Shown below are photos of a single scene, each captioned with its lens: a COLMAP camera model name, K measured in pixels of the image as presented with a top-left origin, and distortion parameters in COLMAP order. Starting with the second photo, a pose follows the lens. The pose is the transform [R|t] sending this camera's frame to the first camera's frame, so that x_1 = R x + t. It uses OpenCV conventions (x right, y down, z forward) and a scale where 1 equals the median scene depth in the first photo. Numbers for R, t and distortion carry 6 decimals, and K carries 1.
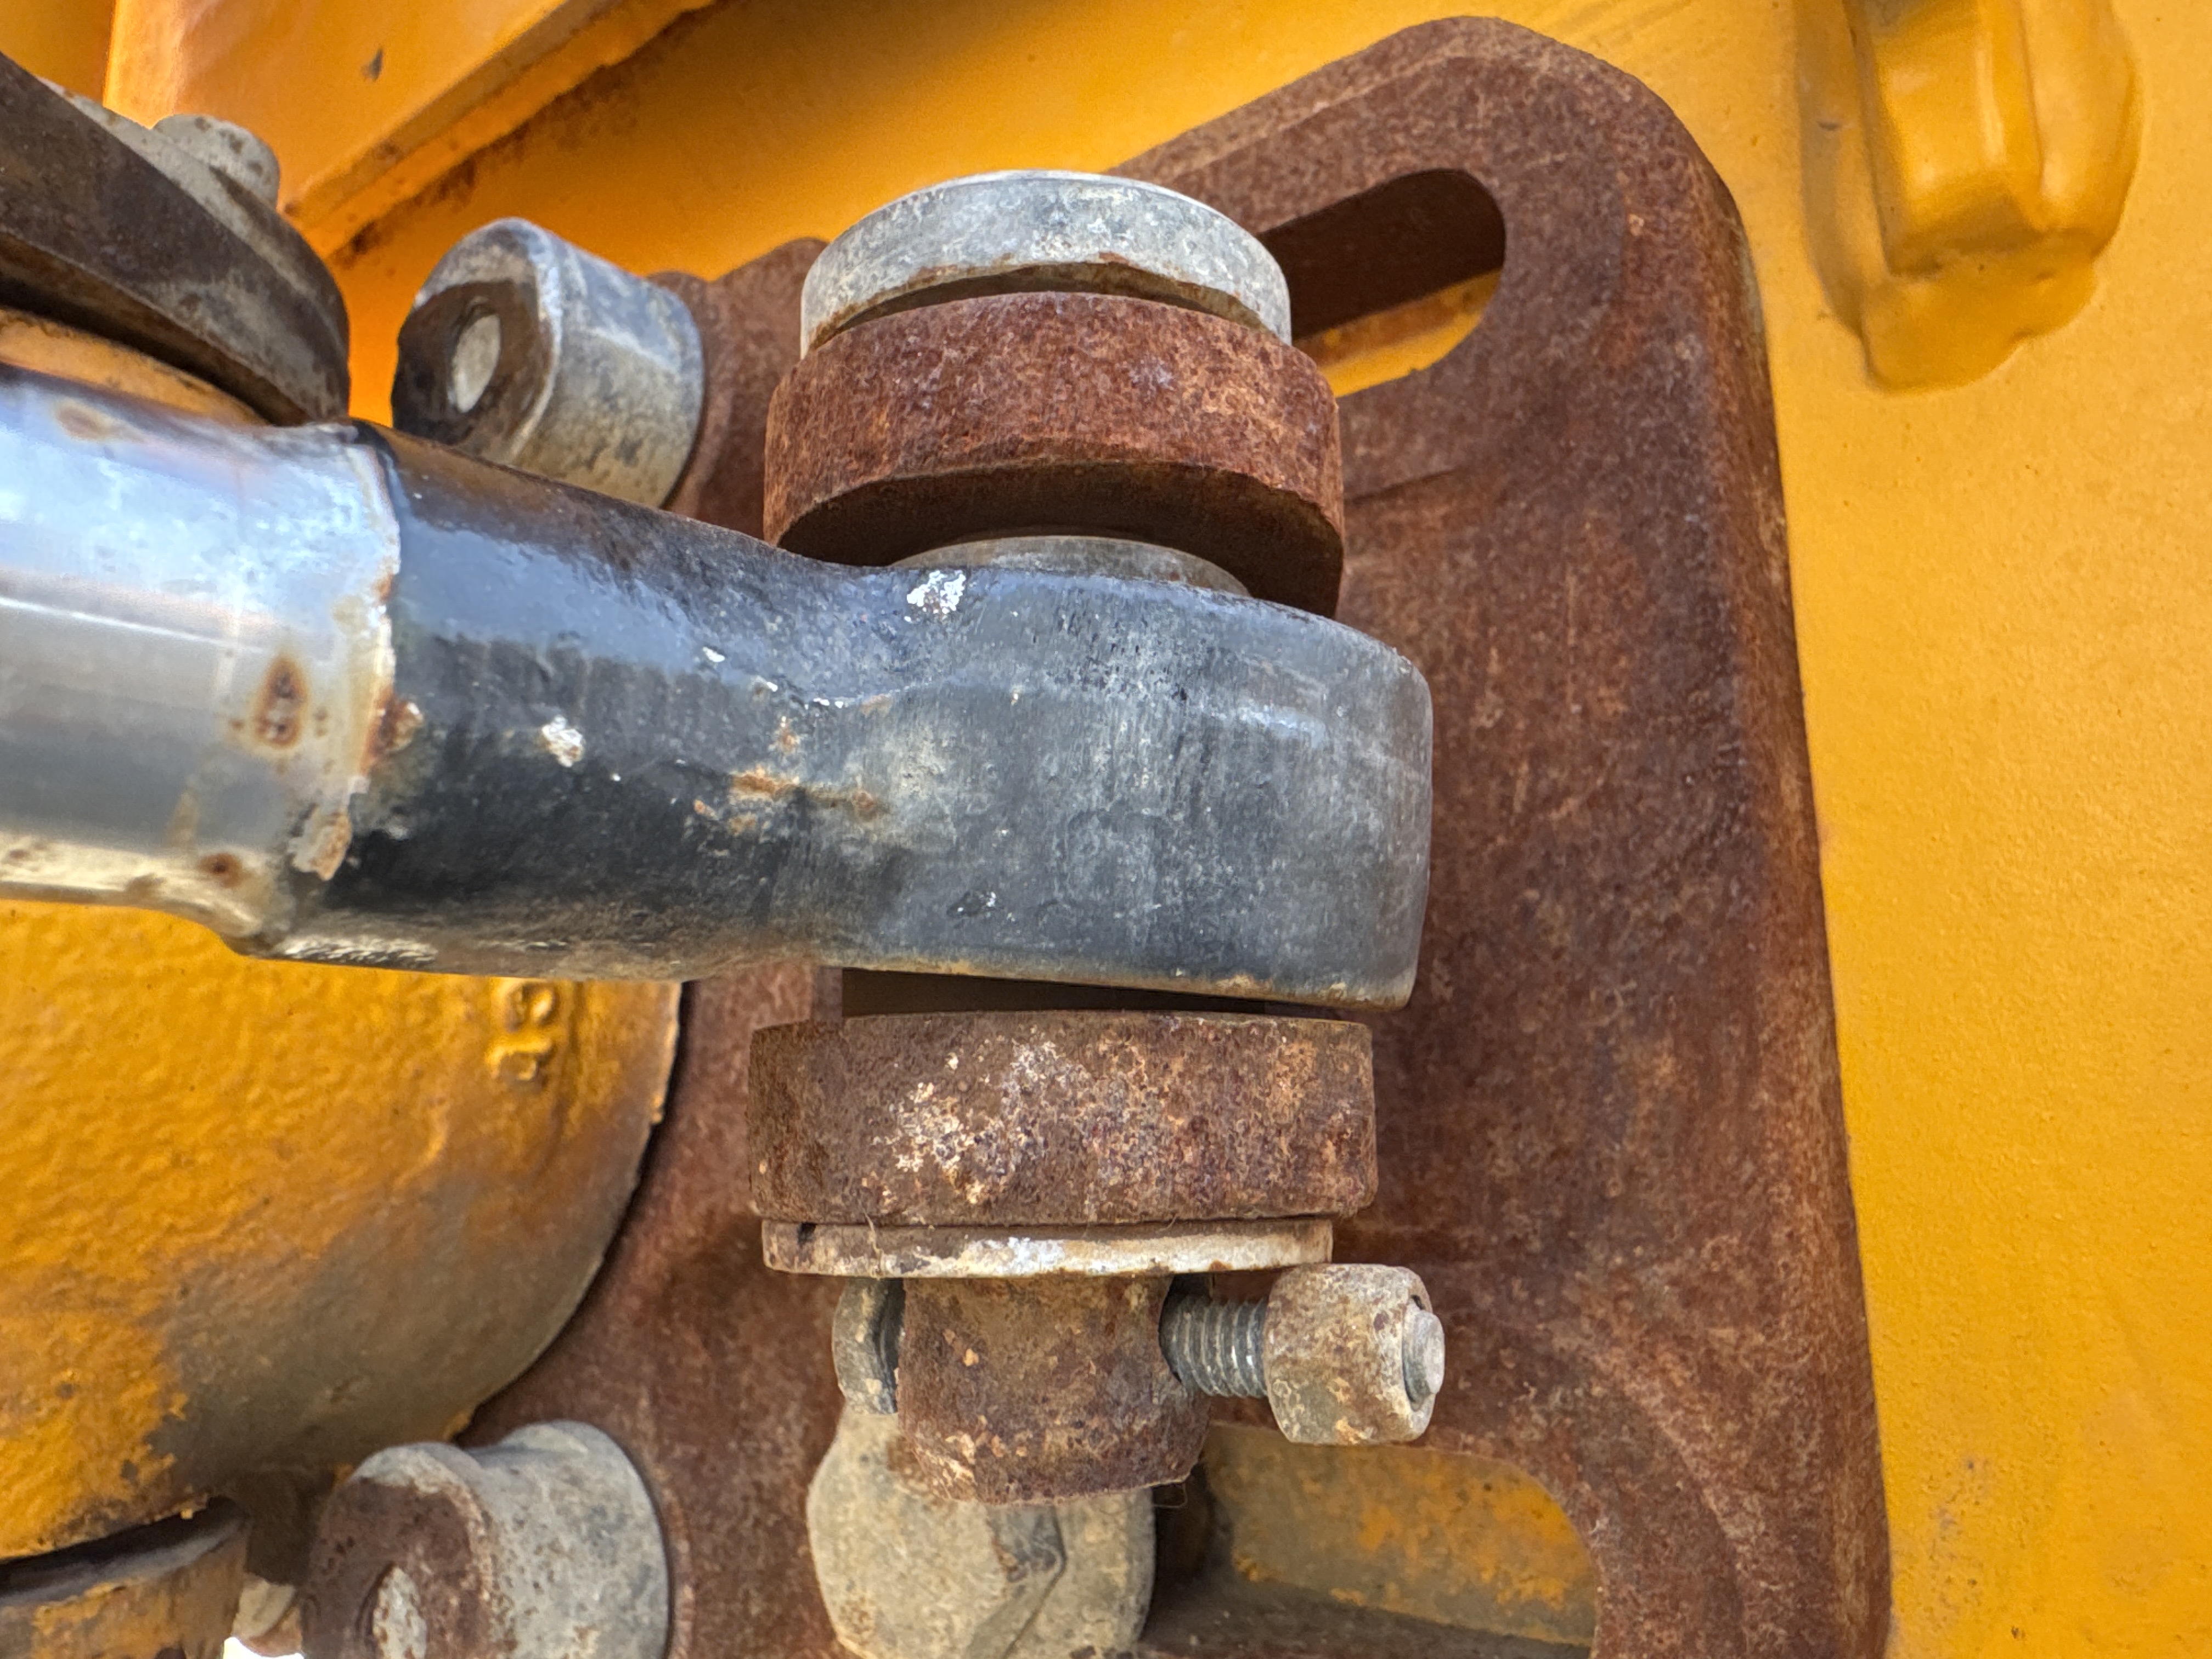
lens RADIAL K [[1593.2, 0, 1106.0], [0, 1593.2, 829.5], [0, 0, 1]] dist [-0.004137, -0.002116]
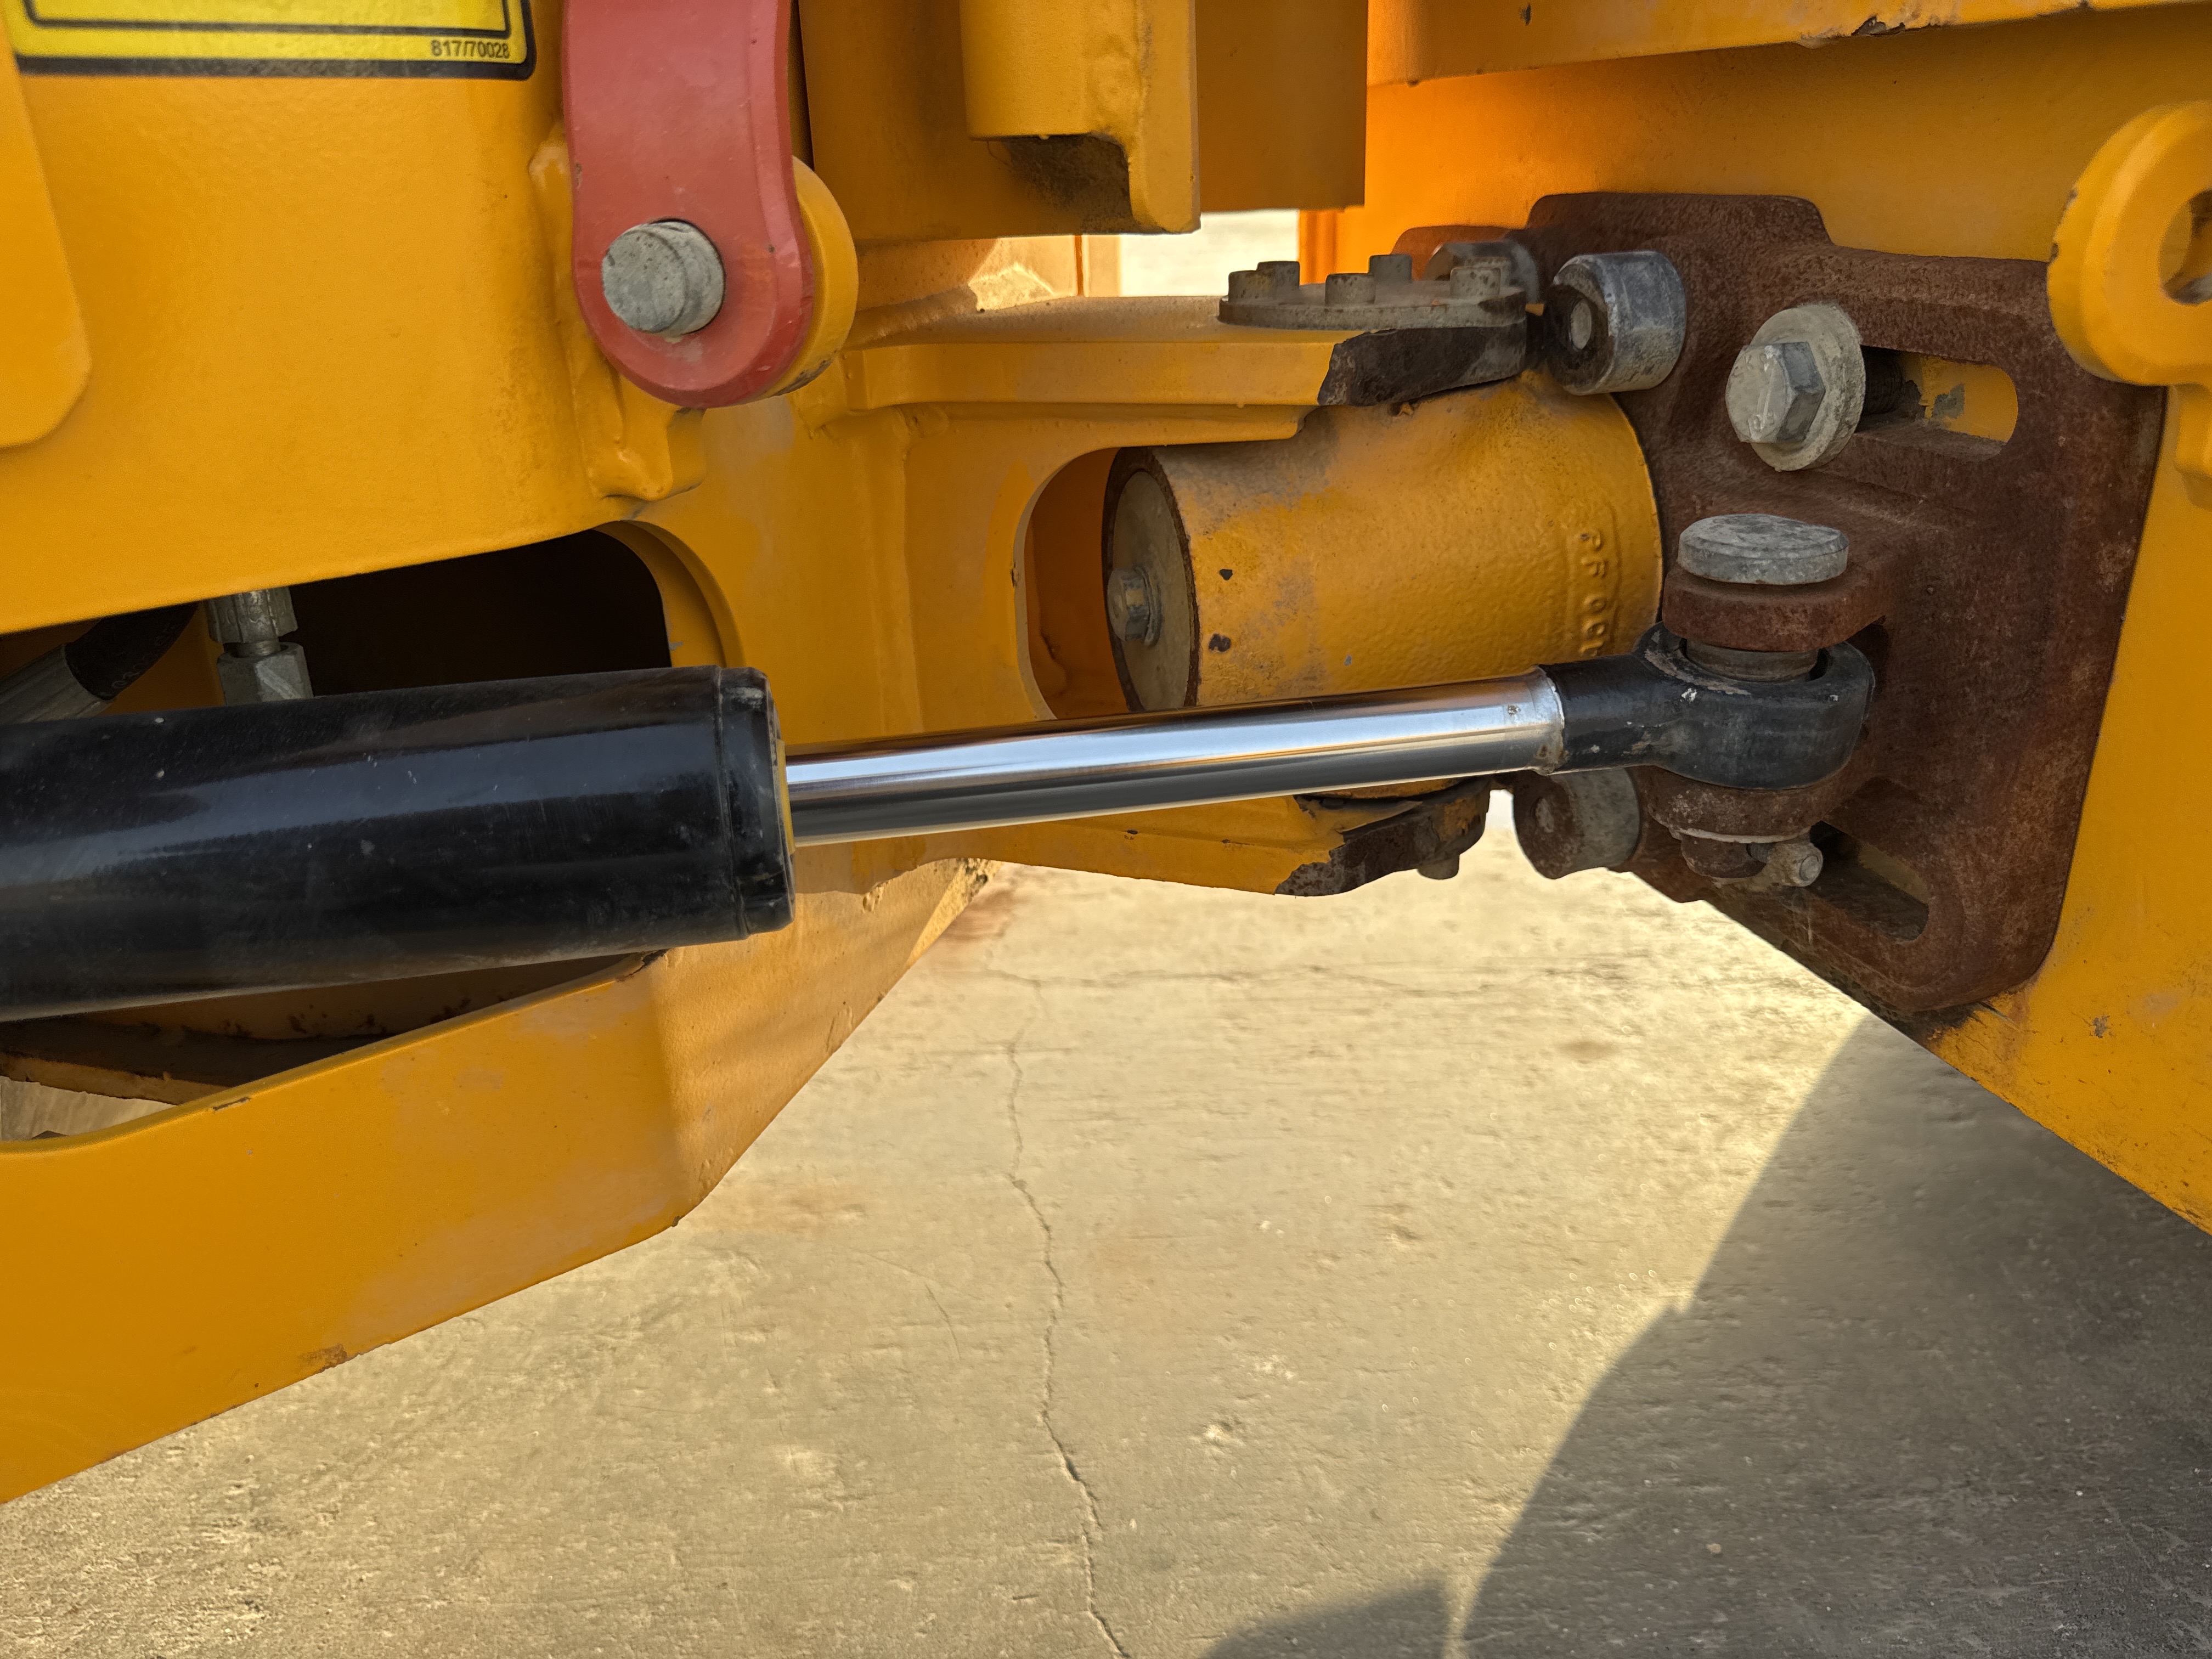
lens RADIAL K [[1518.8, 0, 1138.1], [0, 1518.8, 926.6], [0, 0, 1]] dist [-0.002286, -0.028482]
pose [[0.814642, 0.233689, -0.530799, 0.816674], [0.143763, 0.805296, 0.575178, -1.825735], [0.561863, -0.544874, 0.622433, -2.185671]]
